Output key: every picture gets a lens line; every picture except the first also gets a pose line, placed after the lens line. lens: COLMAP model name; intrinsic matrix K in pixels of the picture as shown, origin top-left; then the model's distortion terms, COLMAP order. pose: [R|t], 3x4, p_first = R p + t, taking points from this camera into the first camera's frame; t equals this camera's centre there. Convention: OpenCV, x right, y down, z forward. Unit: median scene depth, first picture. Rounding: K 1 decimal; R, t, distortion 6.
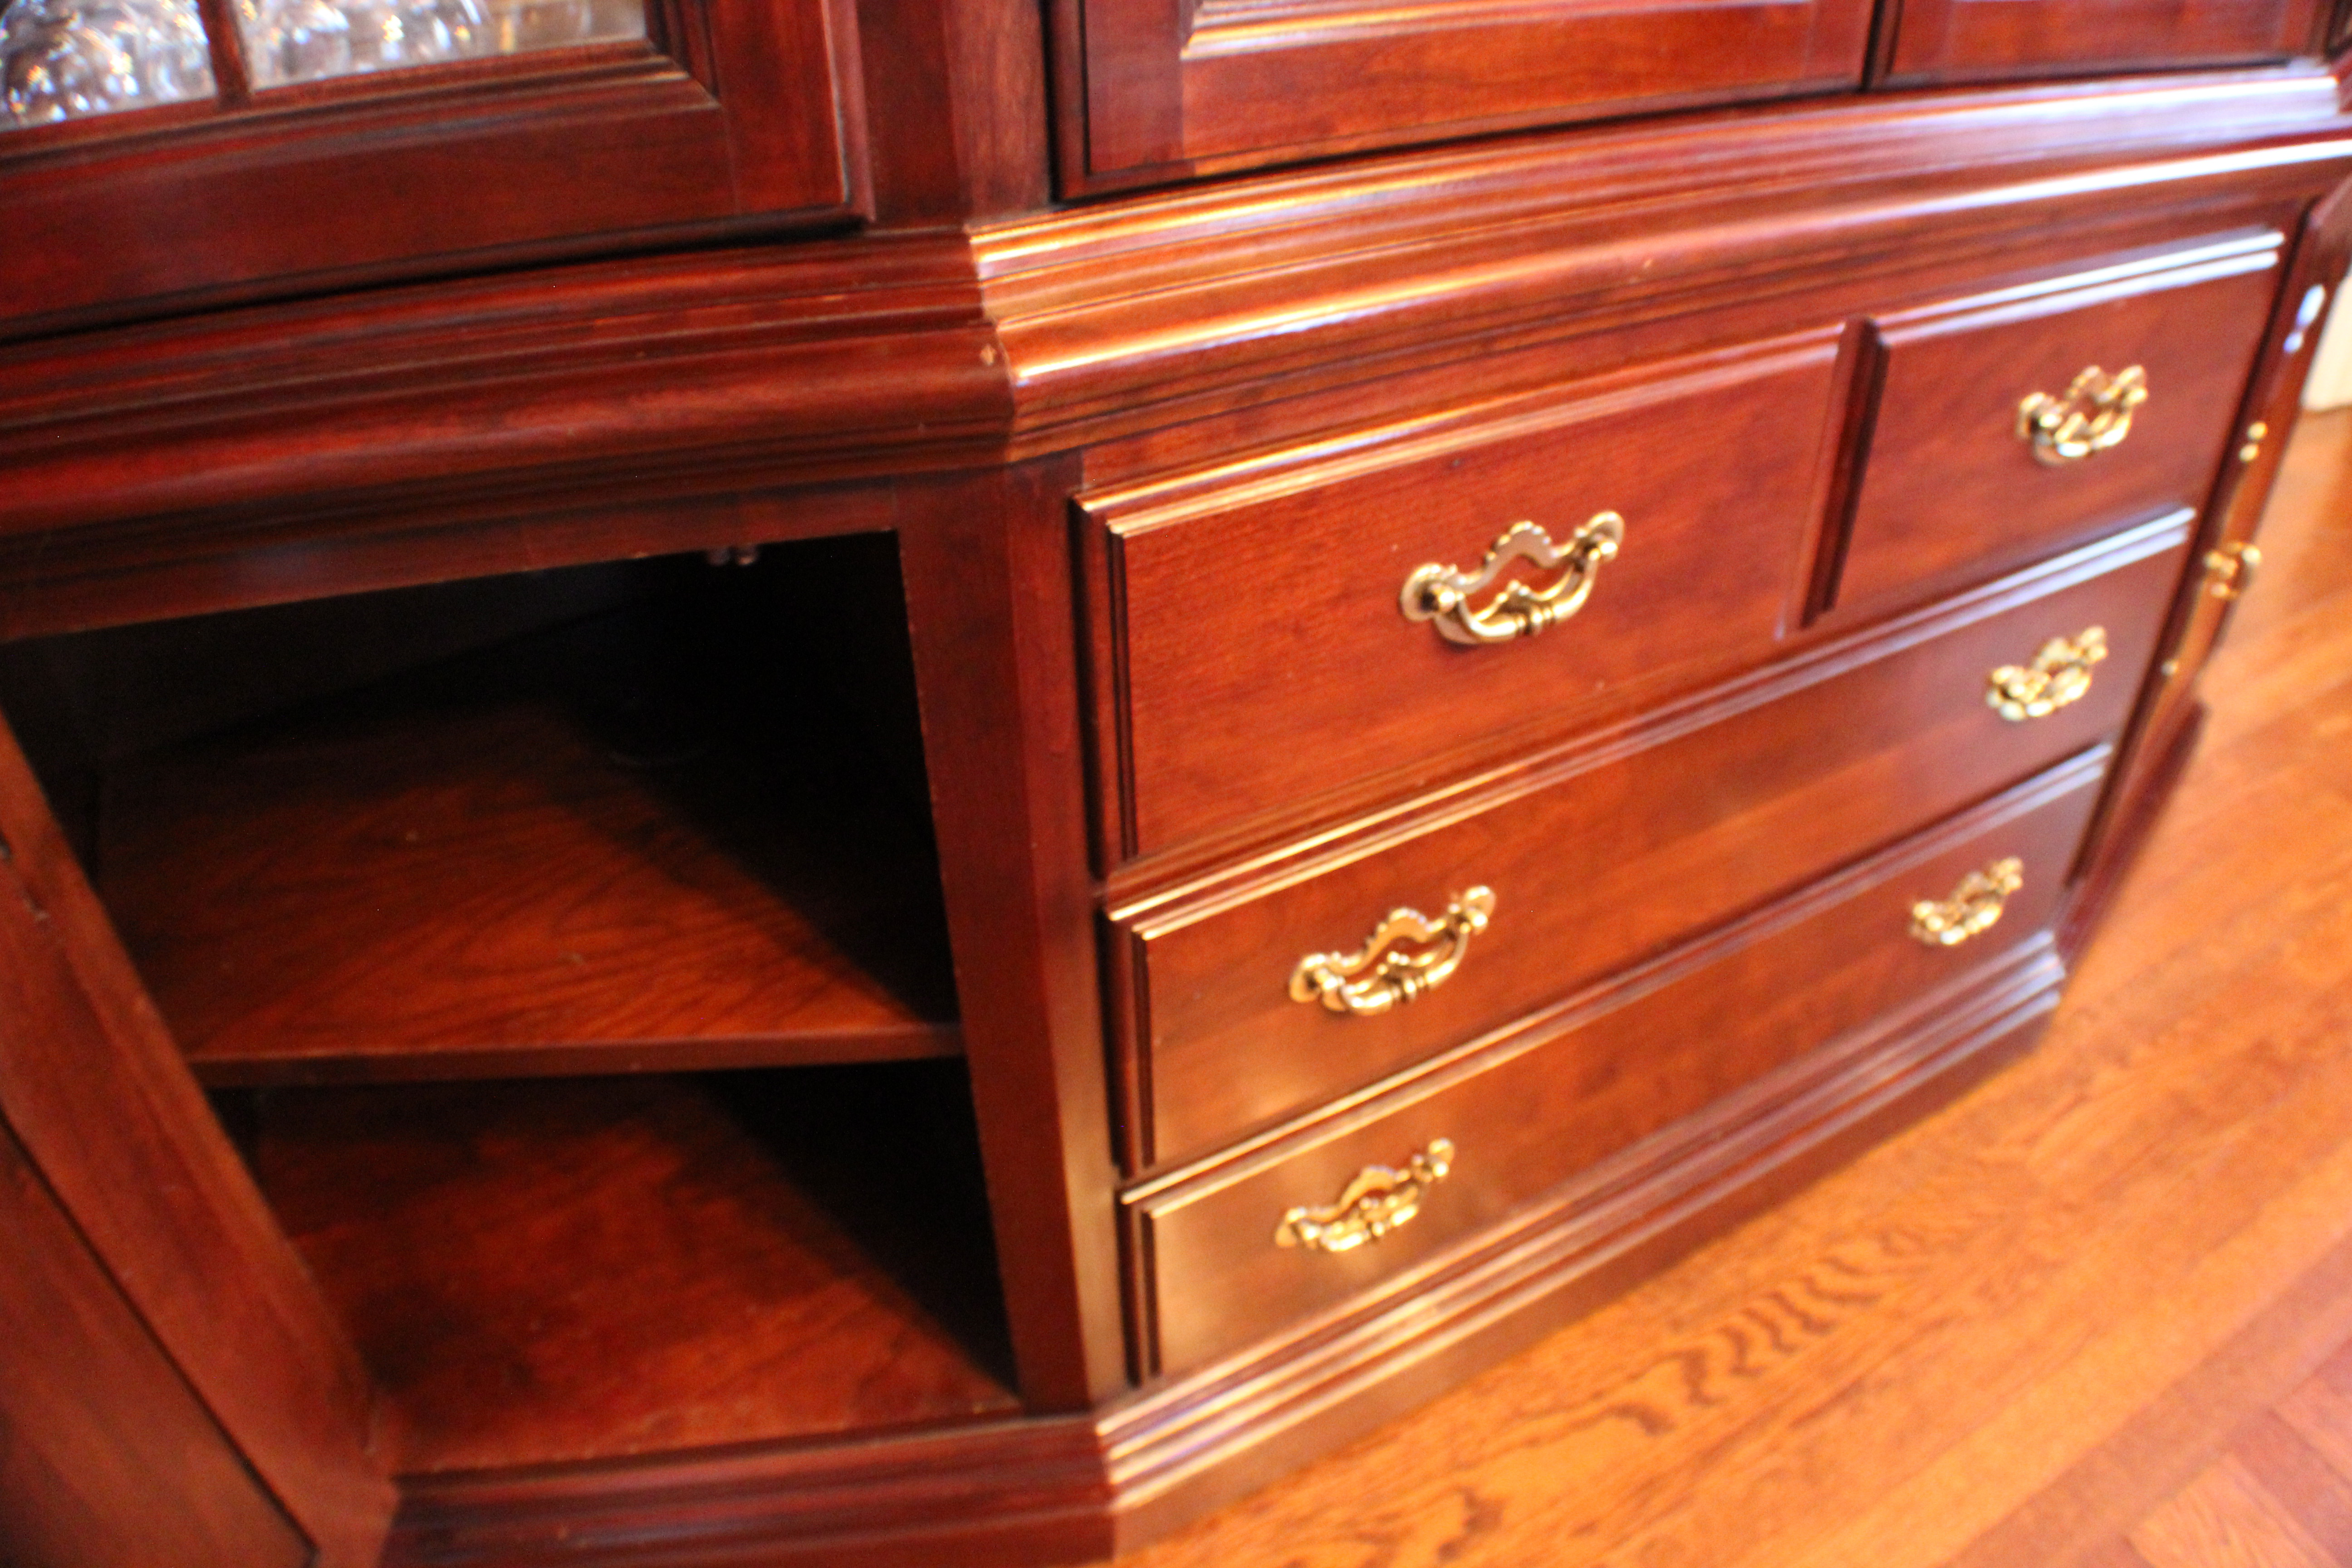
lens RADIAL K [[1639.9, 0, 1193.6], [0, 1639.9, 817.3], [0, 0, 1]] dist [-0.202731, 0.053139]
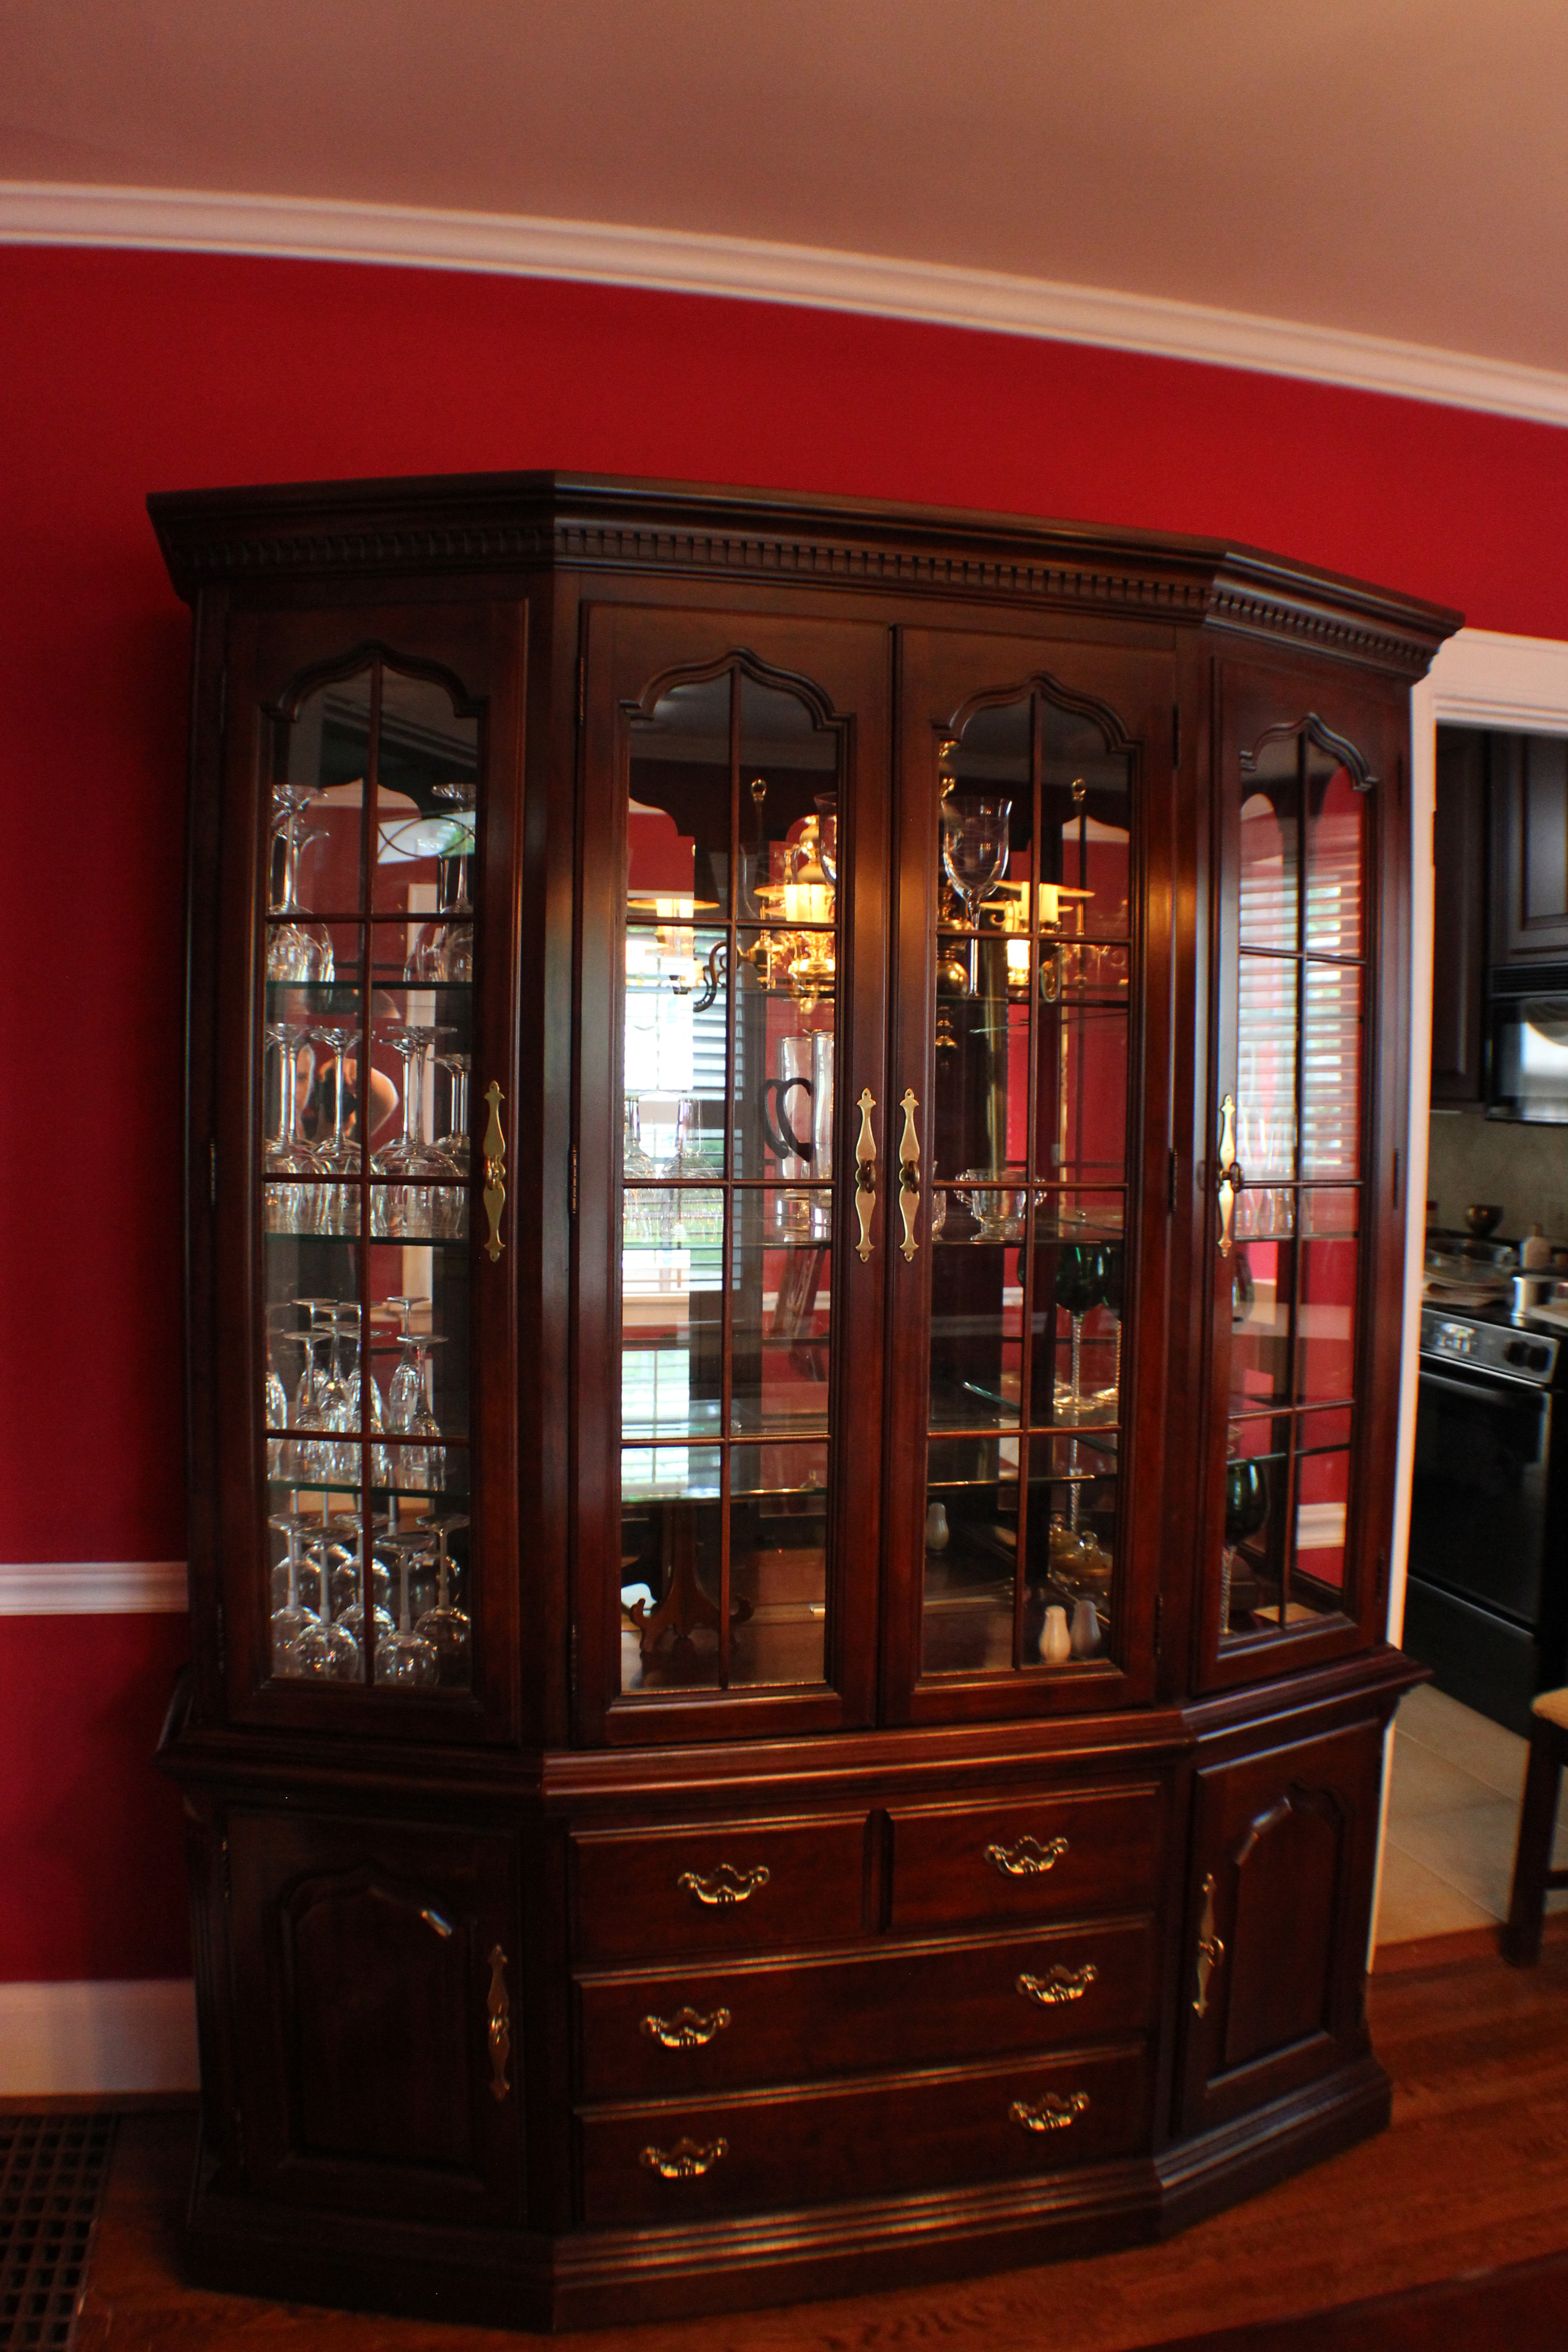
lens RADIAL K [[1726.6, 0, 780.6], [0, 1726.6, 1187.4], [0, 0, 1]] dist [-0.183605, 0.046264]
pose [[0.963806, 0.032583, -0.264607, 0.806839], [-0.183128, 0.802224, -0.568244, 0.415186], [0.193759, 0.596134, 0.779155, -1.604032]]
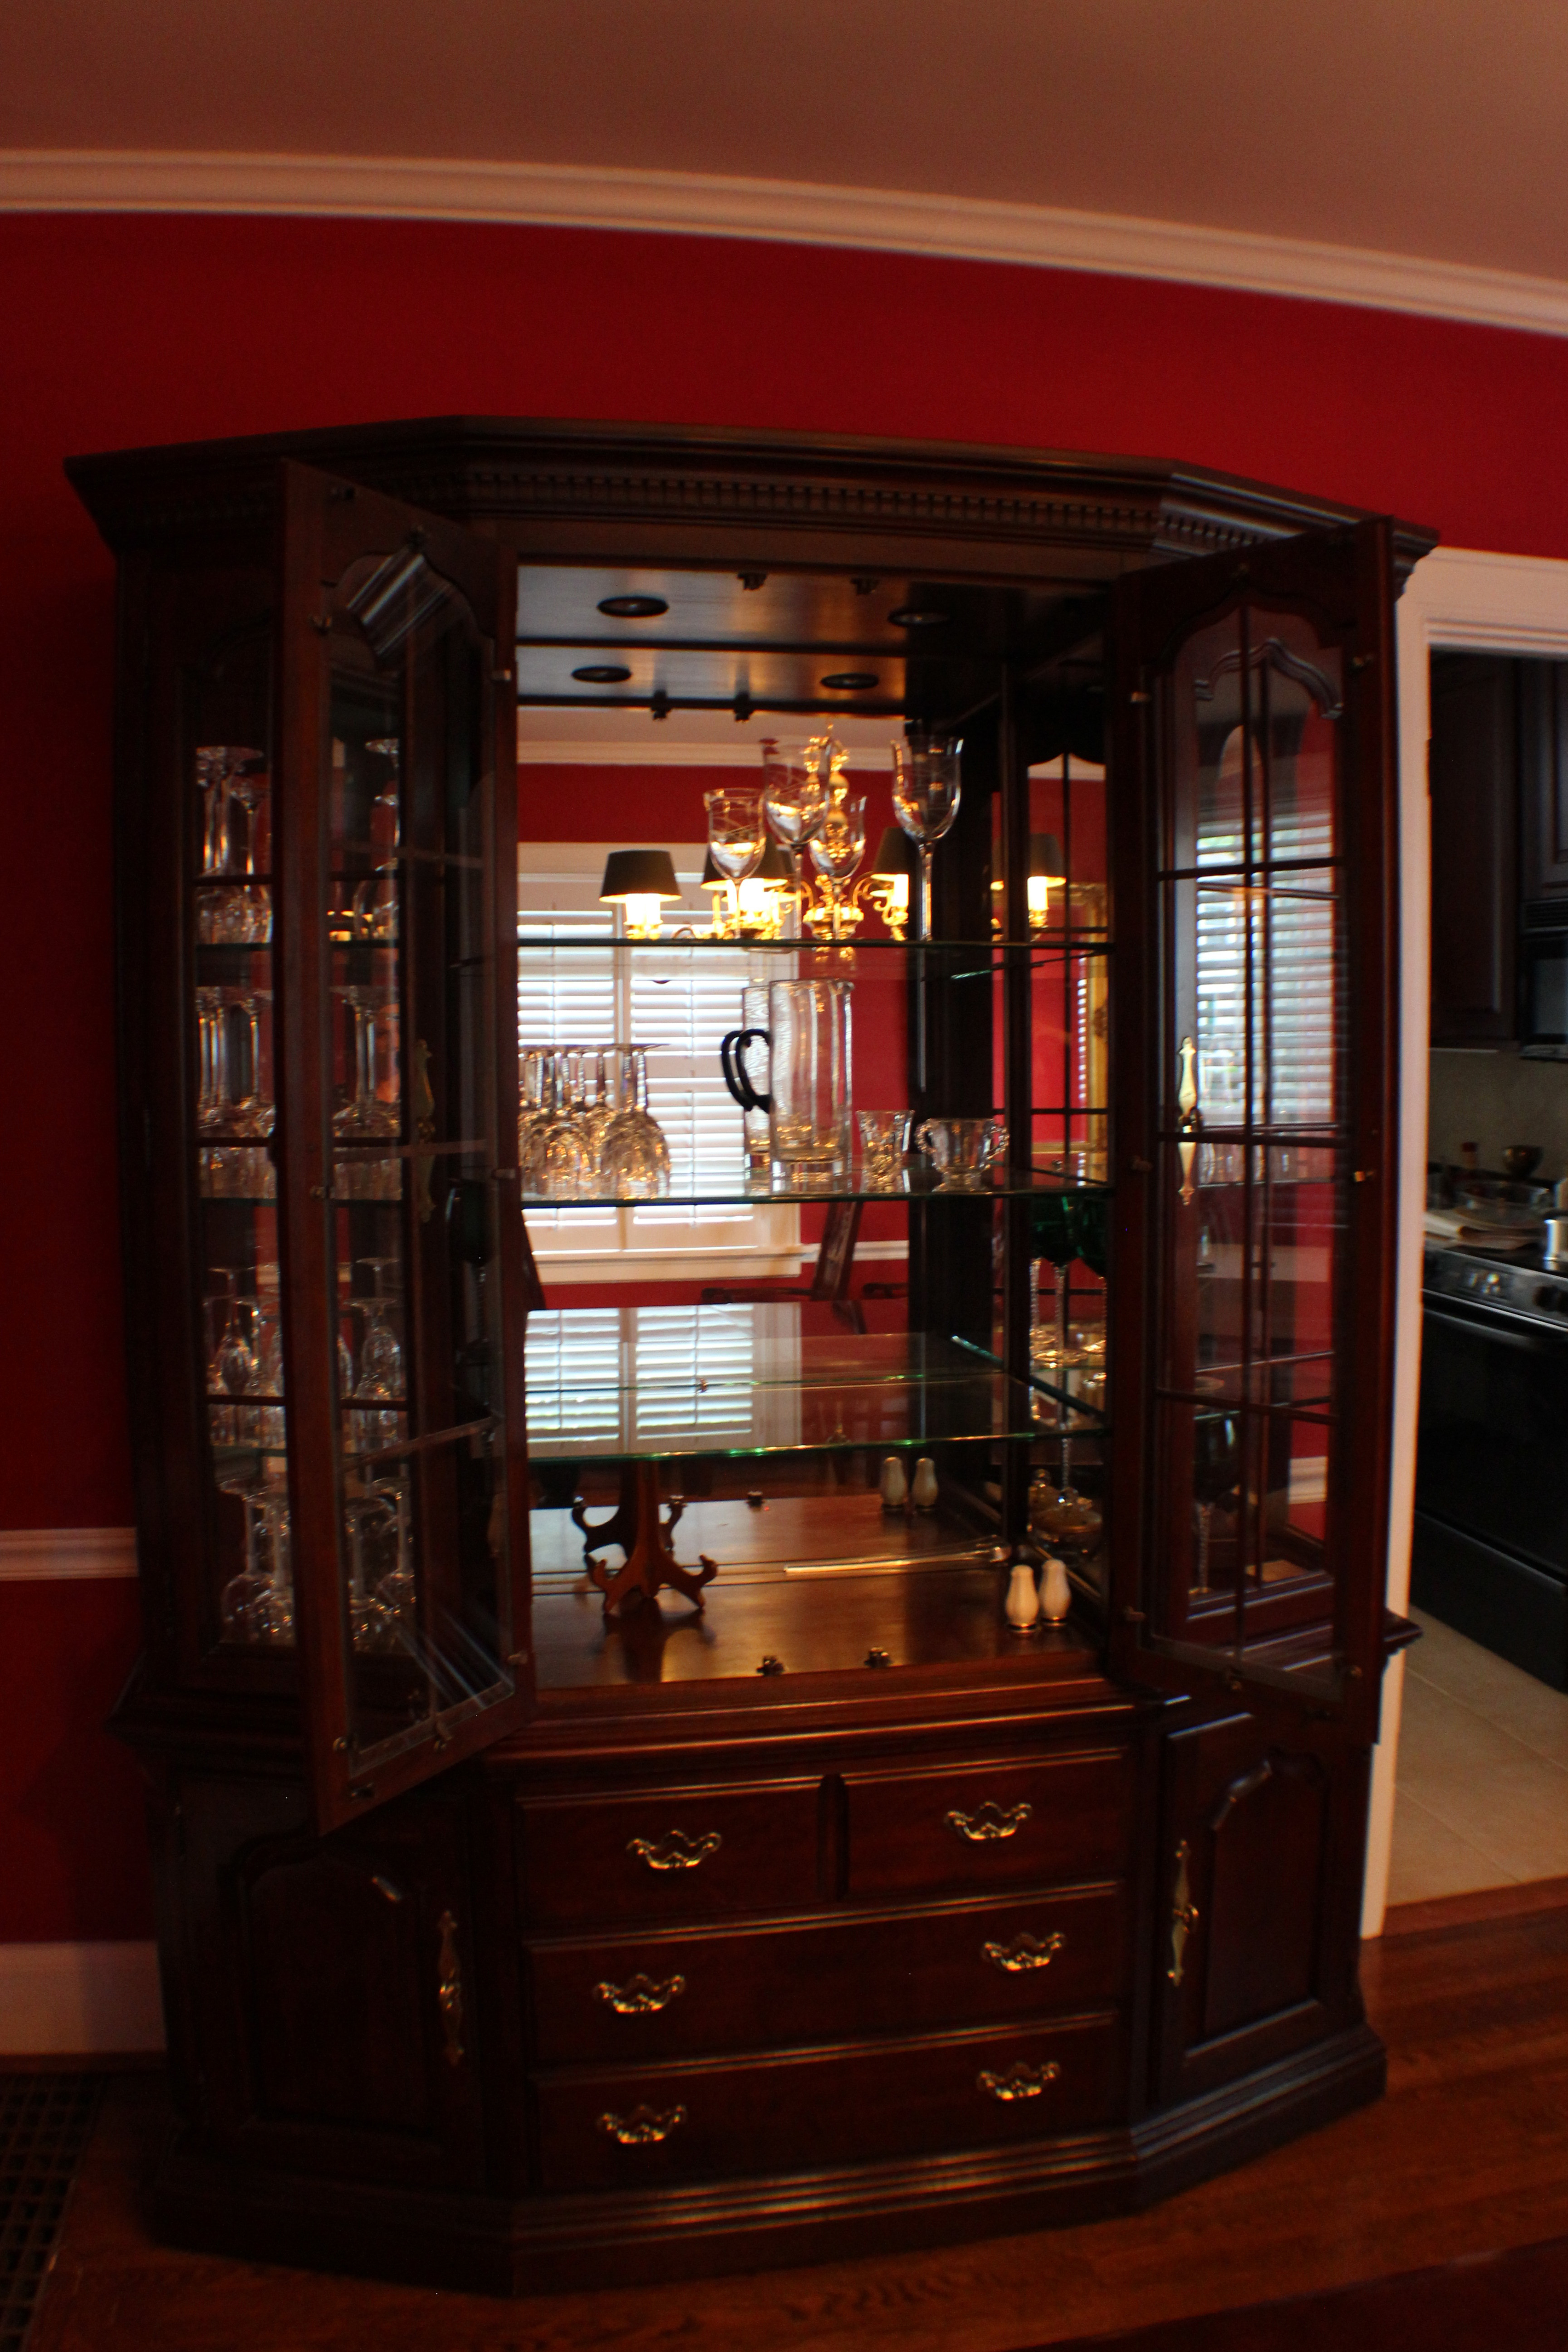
lens RADIAL K [[1735.1, 0, 784.0], [0, 1735.1, 1176.0], [0, 0, 1]] dist [-0.191026, 0.050479]
pose [[0.952475, 0.021931, -0.303826, 0.969527], [-0.191944, 0.817695, -0.542708, 0.352155], [0.236535, 0.575234, 0.783044, -1.531405]]
